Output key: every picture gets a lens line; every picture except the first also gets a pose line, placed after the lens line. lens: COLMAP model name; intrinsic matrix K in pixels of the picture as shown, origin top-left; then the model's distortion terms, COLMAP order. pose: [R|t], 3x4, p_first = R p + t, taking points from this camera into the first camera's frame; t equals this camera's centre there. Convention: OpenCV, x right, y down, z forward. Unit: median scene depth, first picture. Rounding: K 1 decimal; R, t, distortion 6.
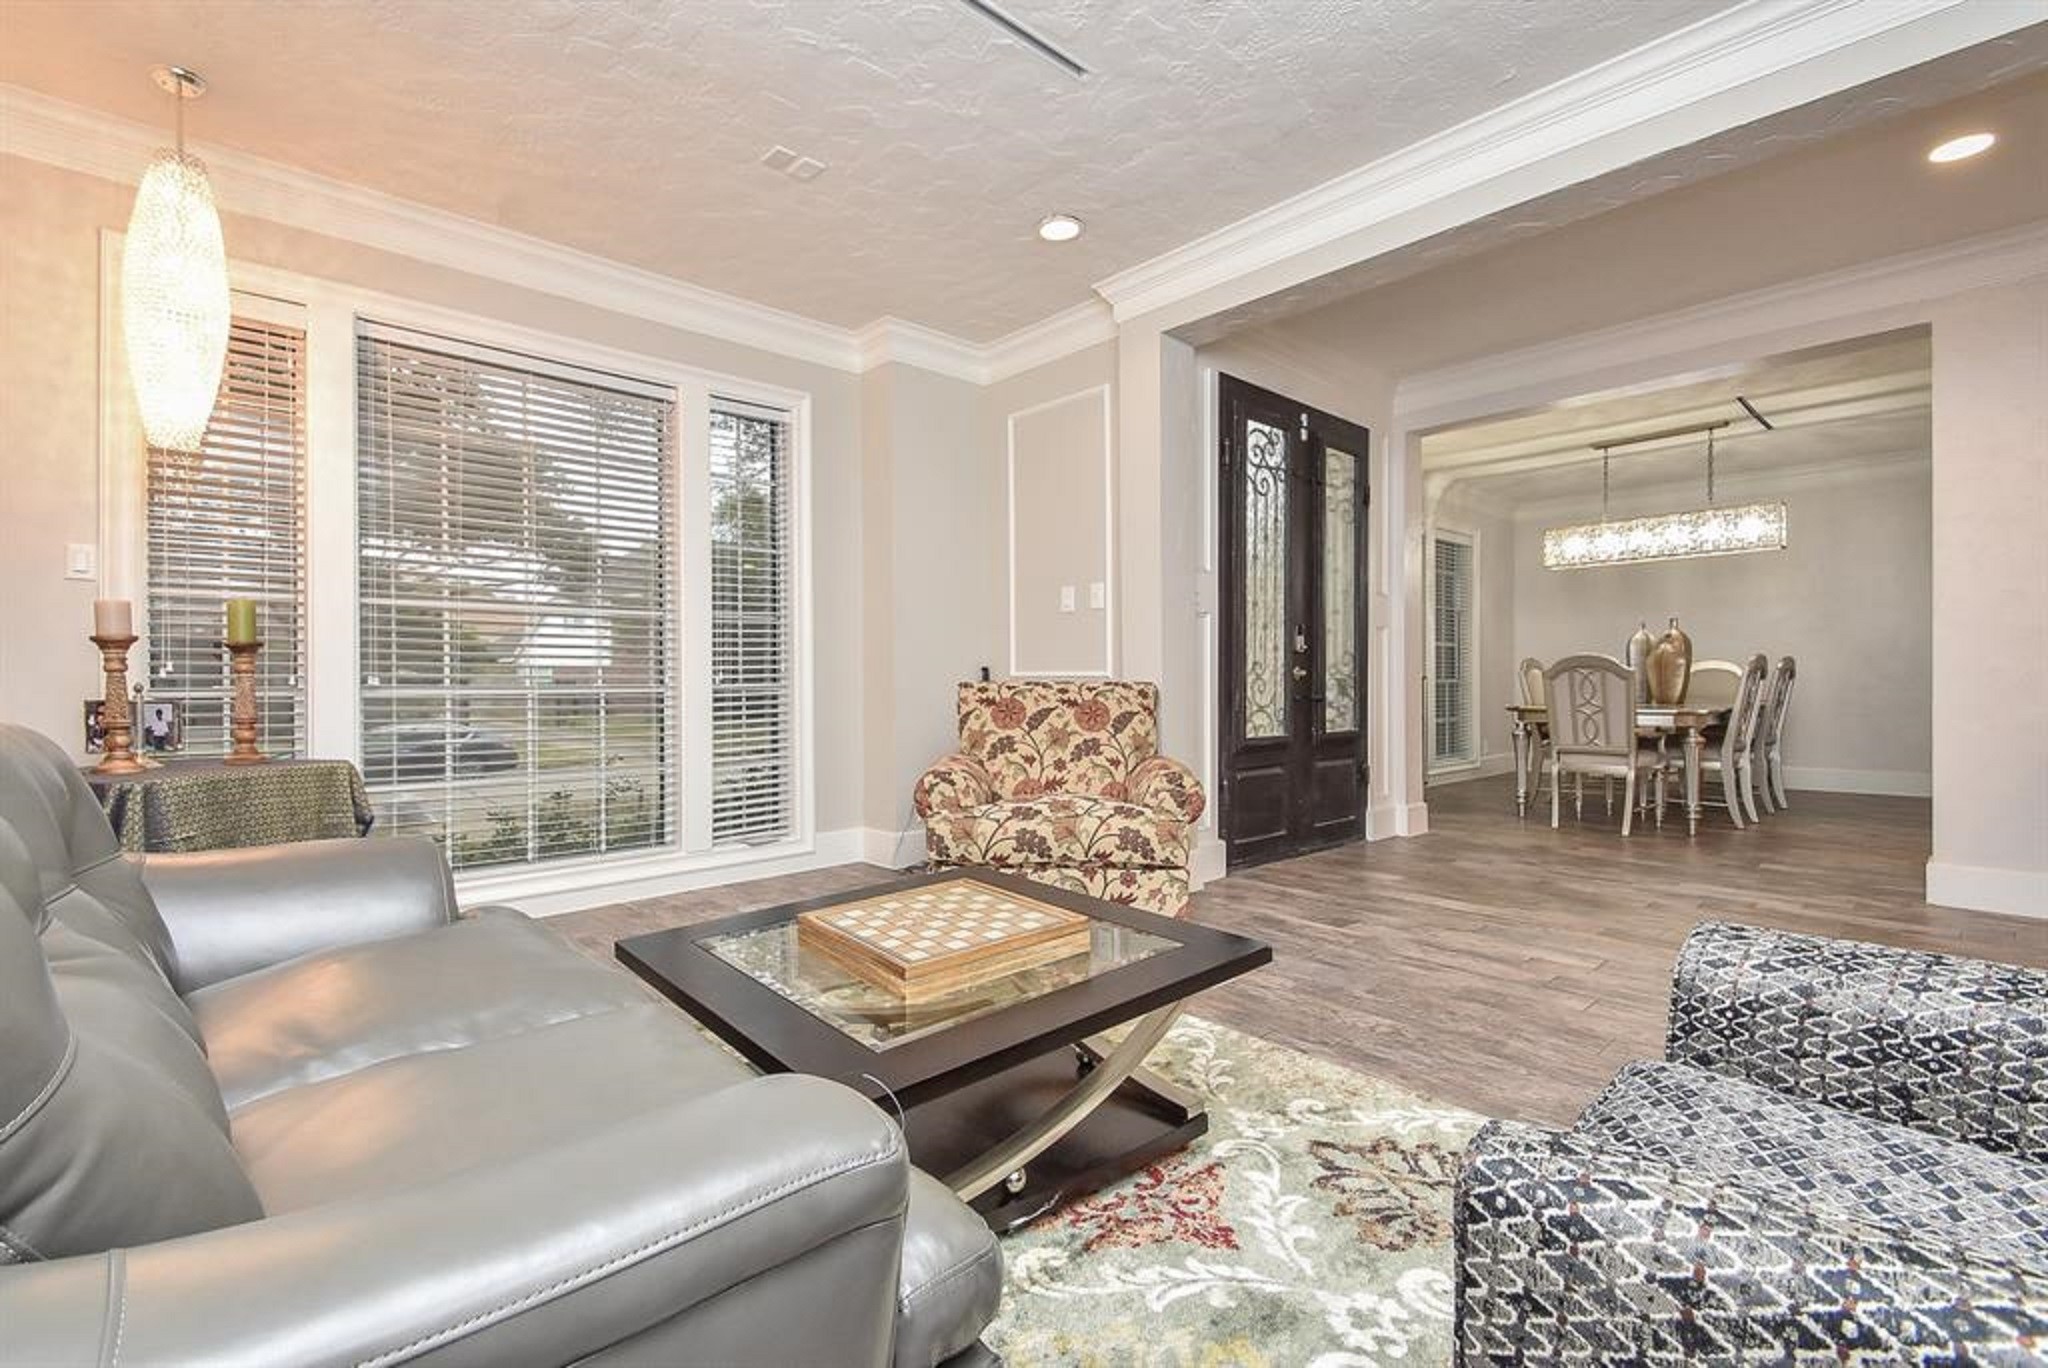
lens RADIAL K [[892.4, 0, 1034.2], [0, 892.4, 681.2], [0, 0, 1]] dist [0.013458, -0.010853]
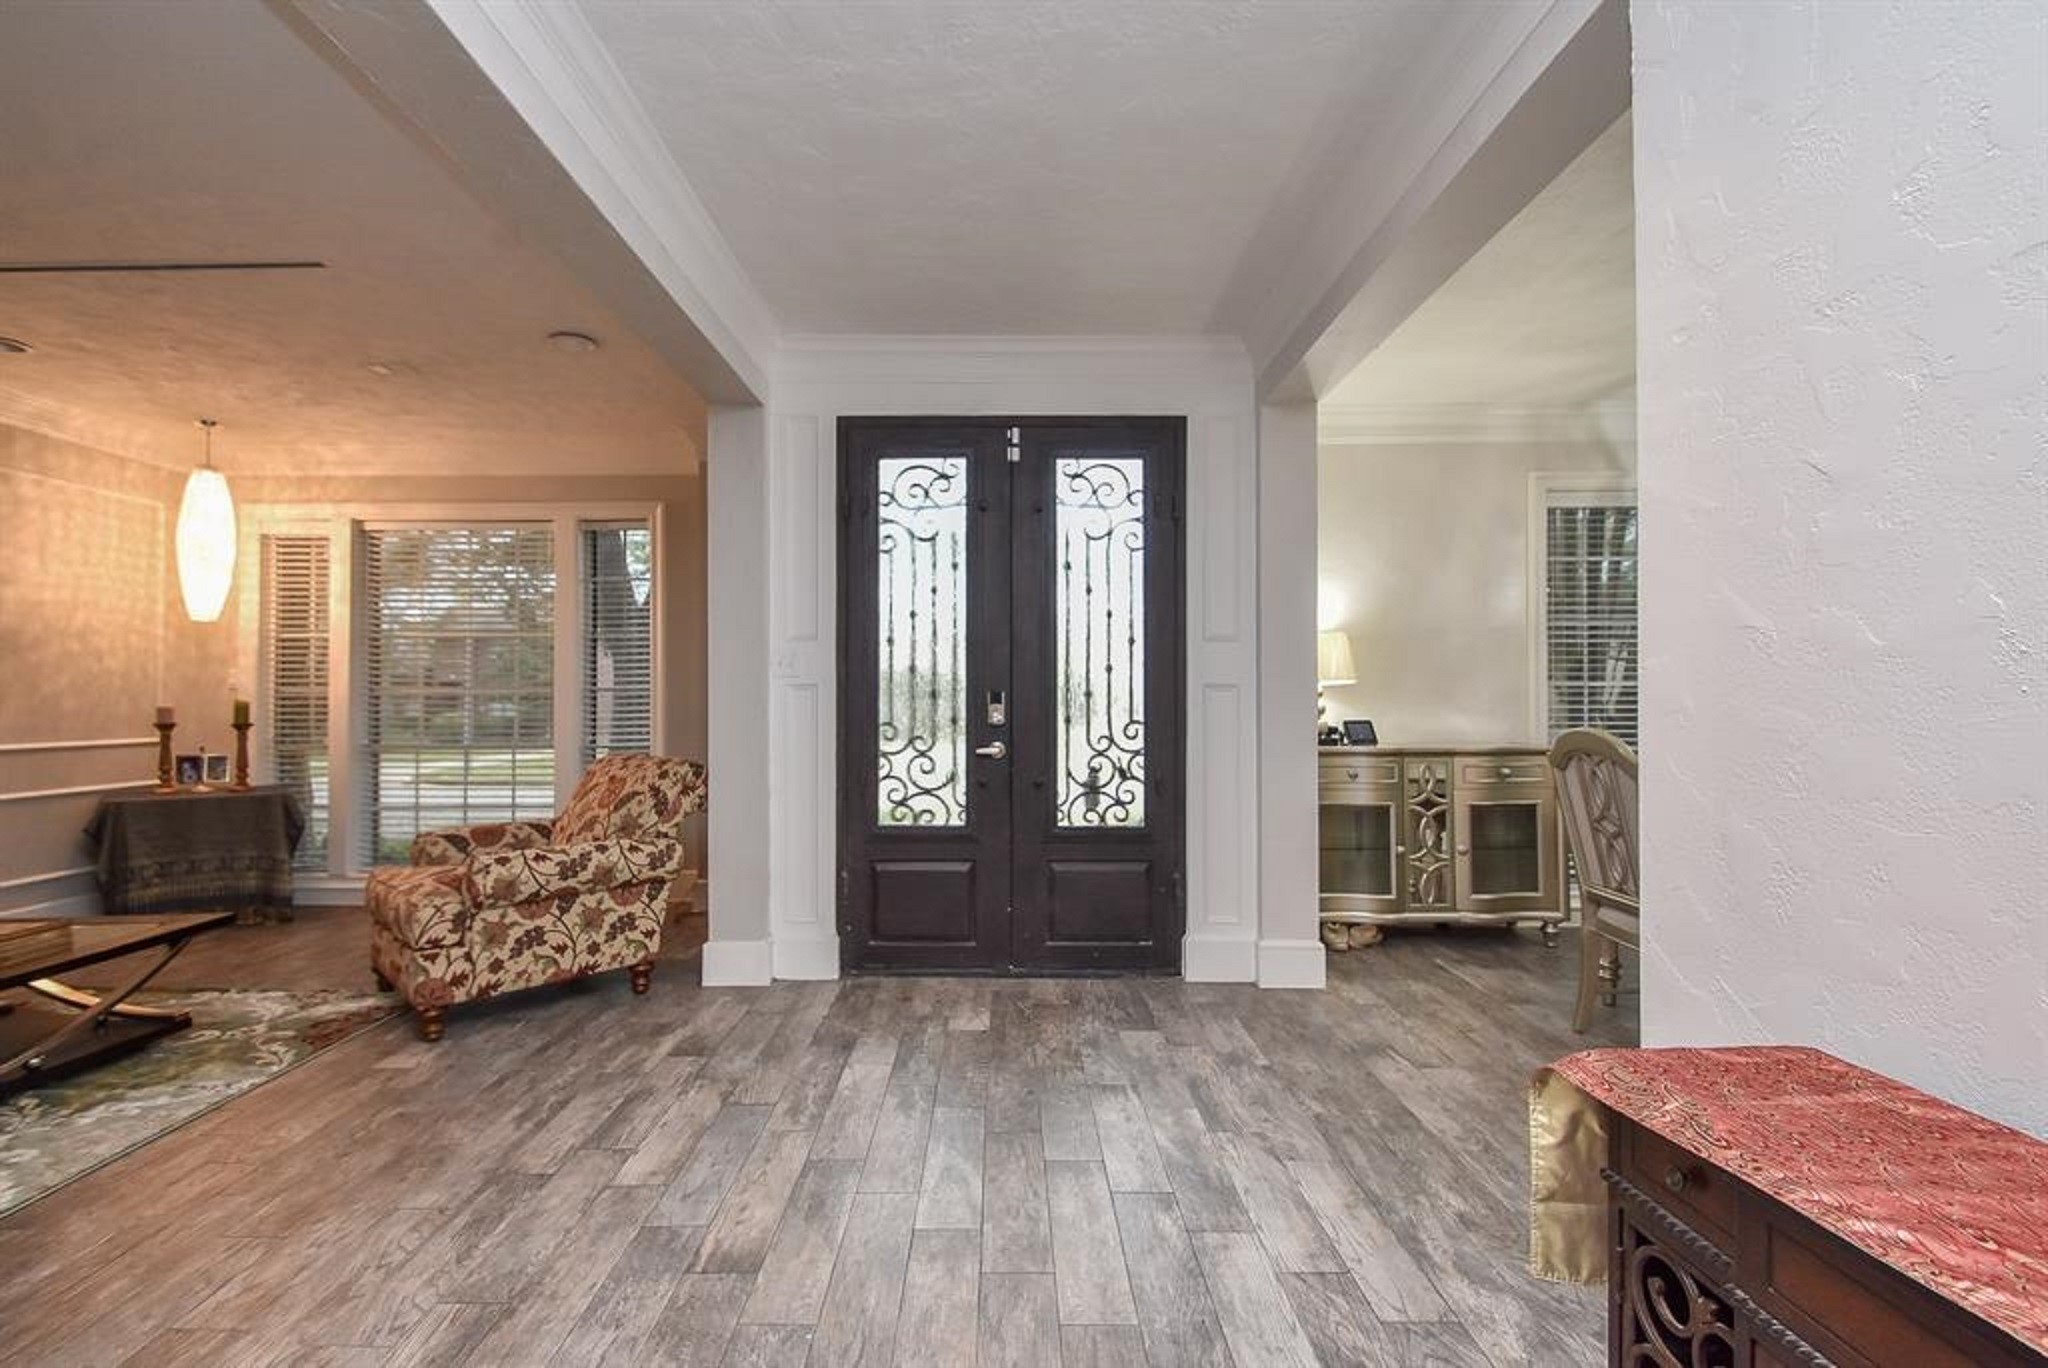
lens RADIAL K [[892.4, 0, 1009.2], [0, 892.4, 690.7], [0, 0, 1]] dist [0.013458, -0.010853]
pose [[0.743994, -0.005517, -0.668163, 0.941029], [0.000630, 0.999971, -0.007554, -0.063192], [0.668186, 0.005199, 0.743977, 0.447028]]
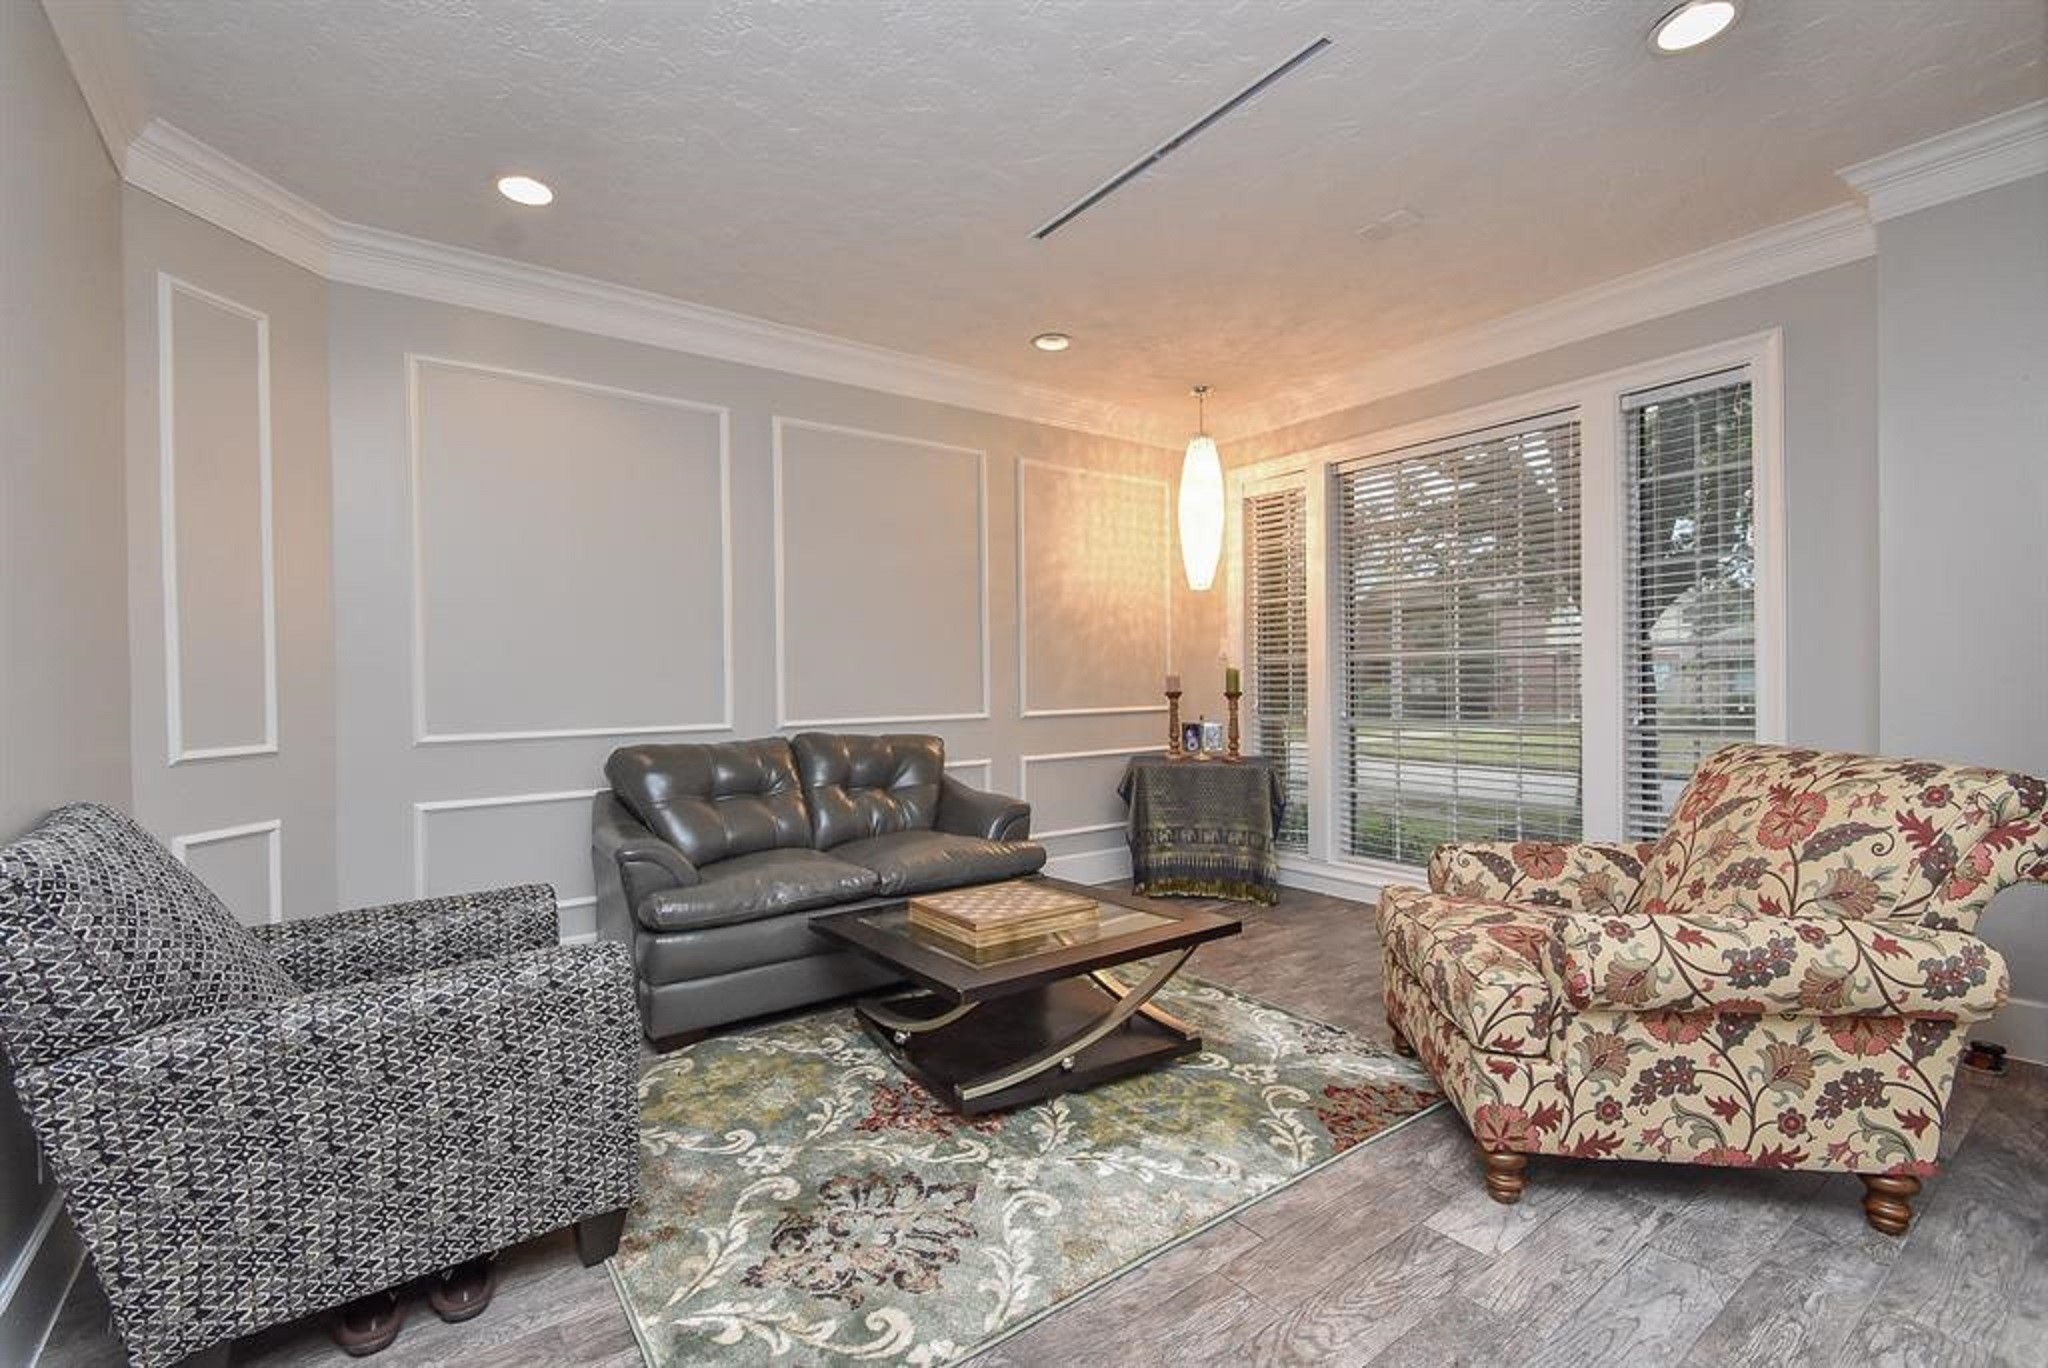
lens RADIAL K [[892.4, 0, 978.9], [0, 892.4, 686.1], [0, 0, 1]] dist [0.013458, -0.010853]
pose [[-0.131666, 0.008679, -0.991256, 0.582669], [0.013927, 0.999879, 0.006905, -0.050075], [0.991196, -0.012896, -0.131771, 0.478274]]
